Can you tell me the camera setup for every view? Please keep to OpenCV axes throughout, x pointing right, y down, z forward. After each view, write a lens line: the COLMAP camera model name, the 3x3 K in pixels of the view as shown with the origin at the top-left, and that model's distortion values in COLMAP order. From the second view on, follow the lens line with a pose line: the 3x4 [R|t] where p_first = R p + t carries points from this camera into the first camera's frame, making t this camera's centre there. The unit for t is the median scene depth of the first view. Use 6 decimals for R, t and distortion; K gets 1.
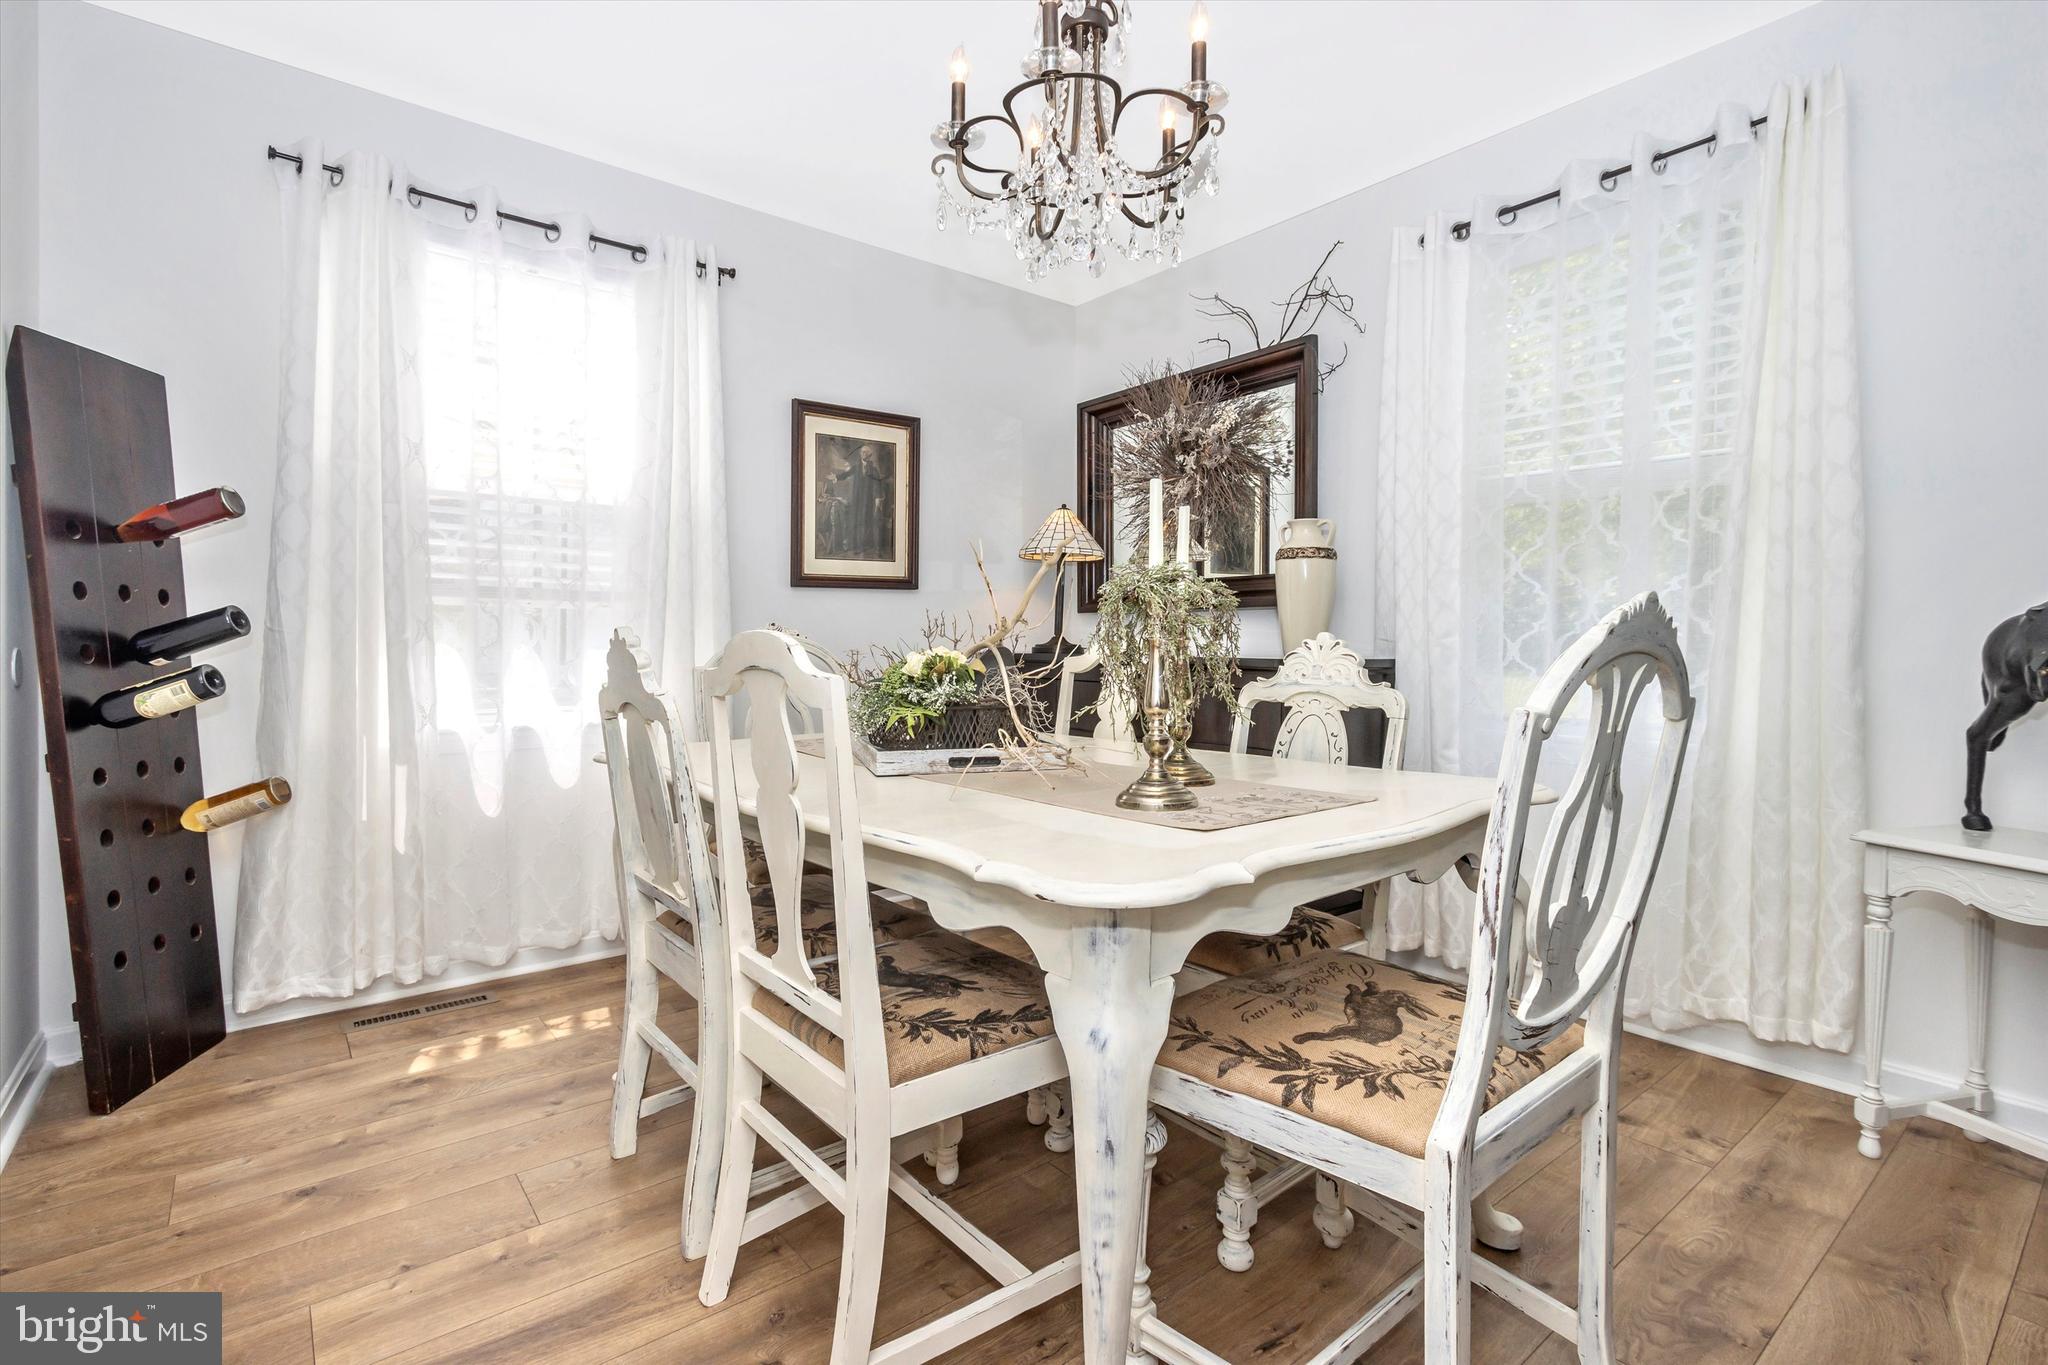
lens RADIAL K [[934.1, 0, 1020.9], [0, 934.1, 679.9], [0, 0, 1]] dist [0.005559, 0.000683]
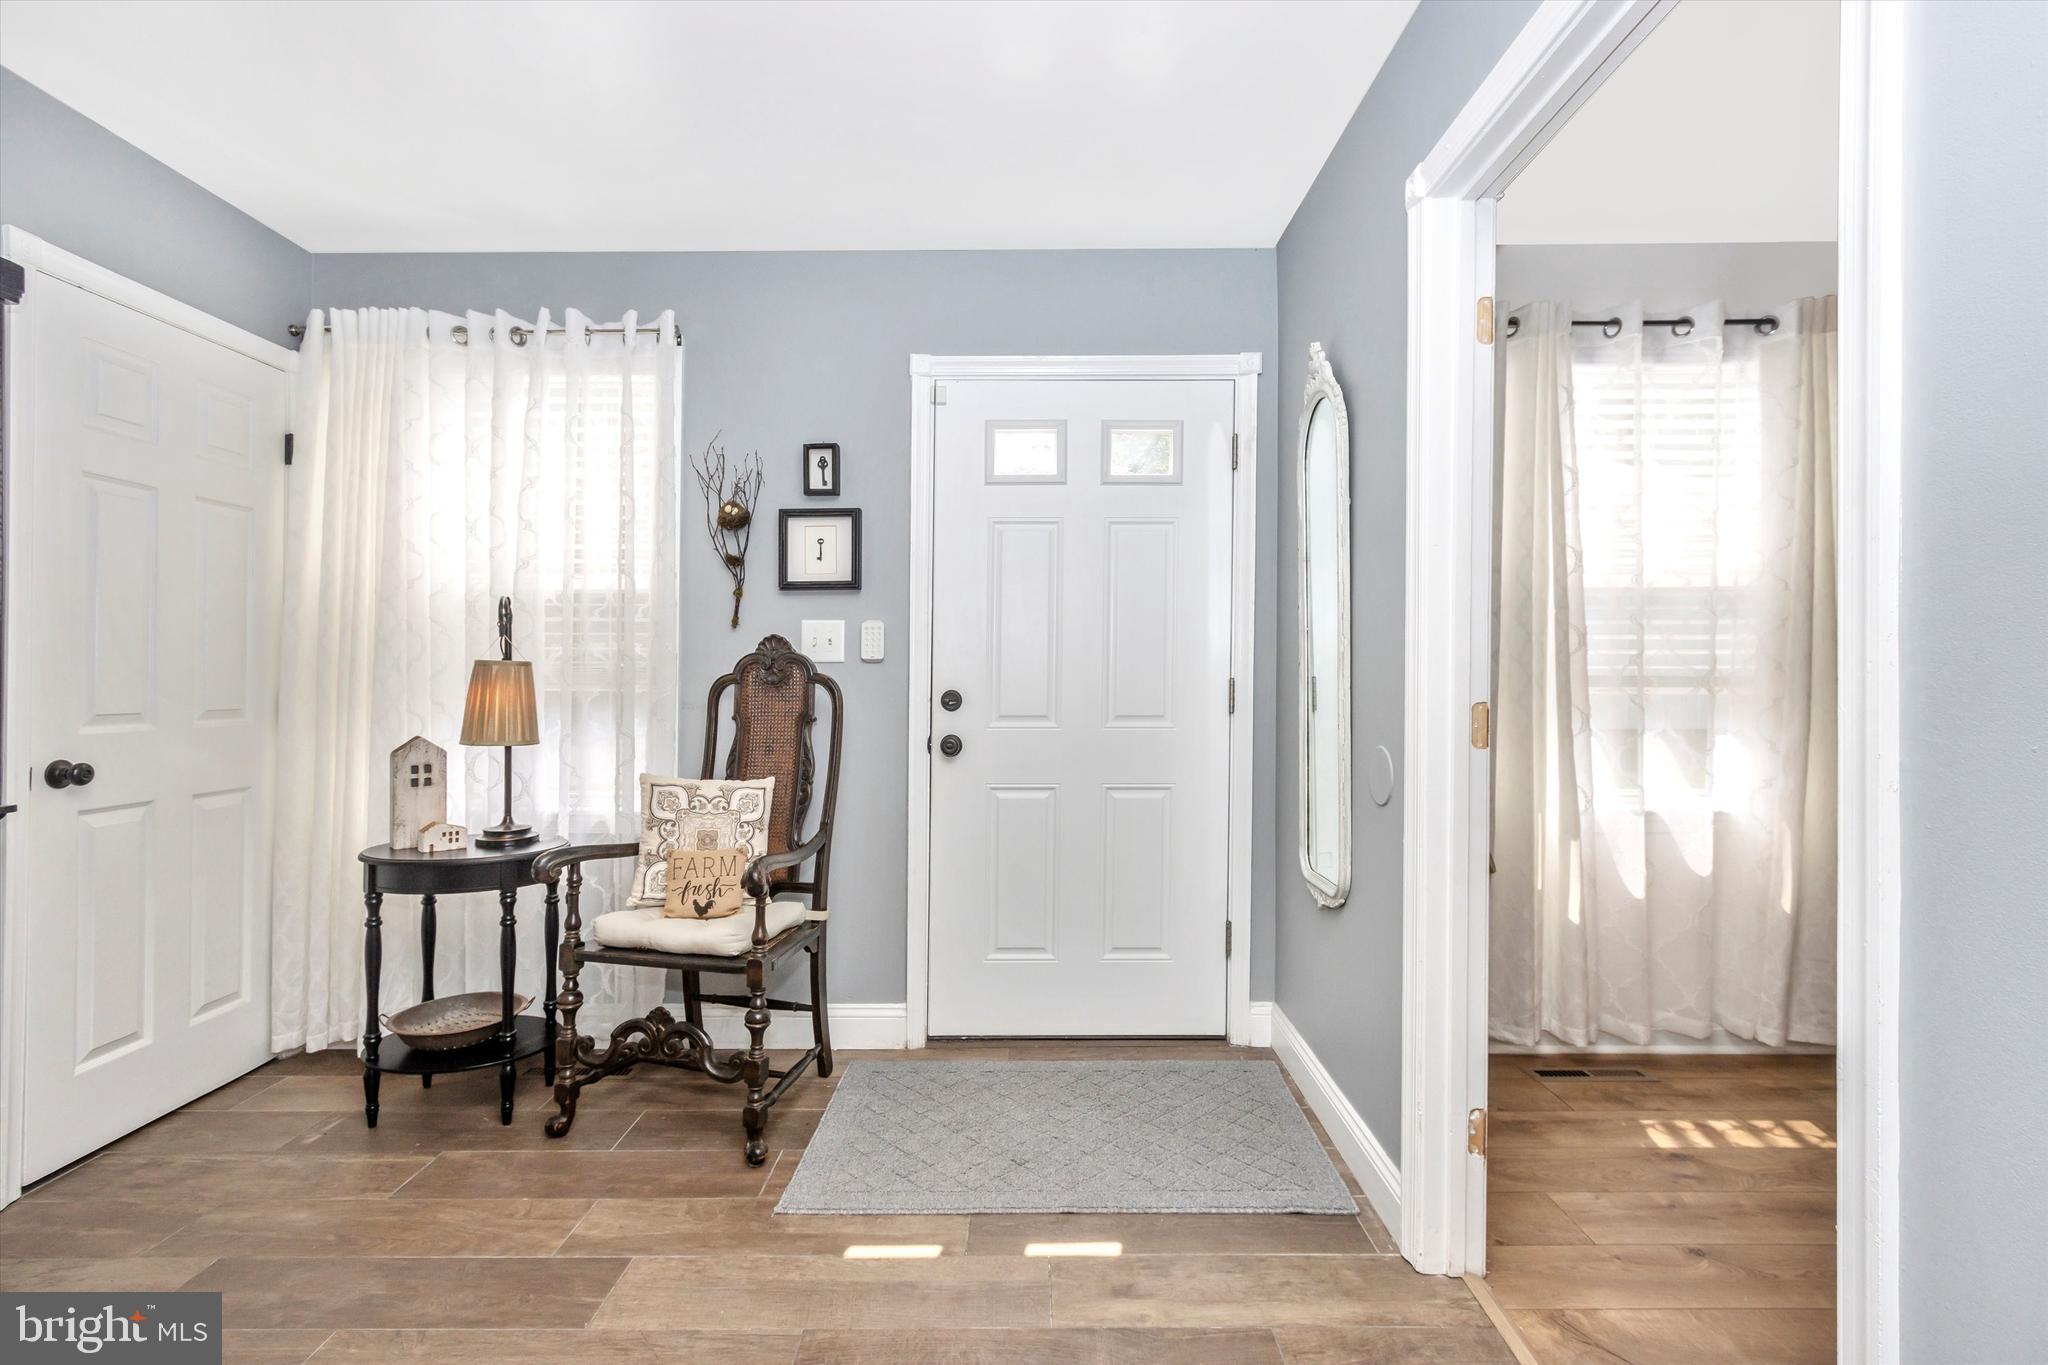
lens RADIAL K [[934.1, 0, 1027.4], [0, 934.1, 673.1], [0, 0, 1]] dist [0.005559, 0.000683]
pose [[0.776924, -0.005705, -0.629569, -0.443392], [-0.019026, 0.999289, -0.032535, -0.056808], [0.629307, 0.037255, 0.776263, -0.248203]]
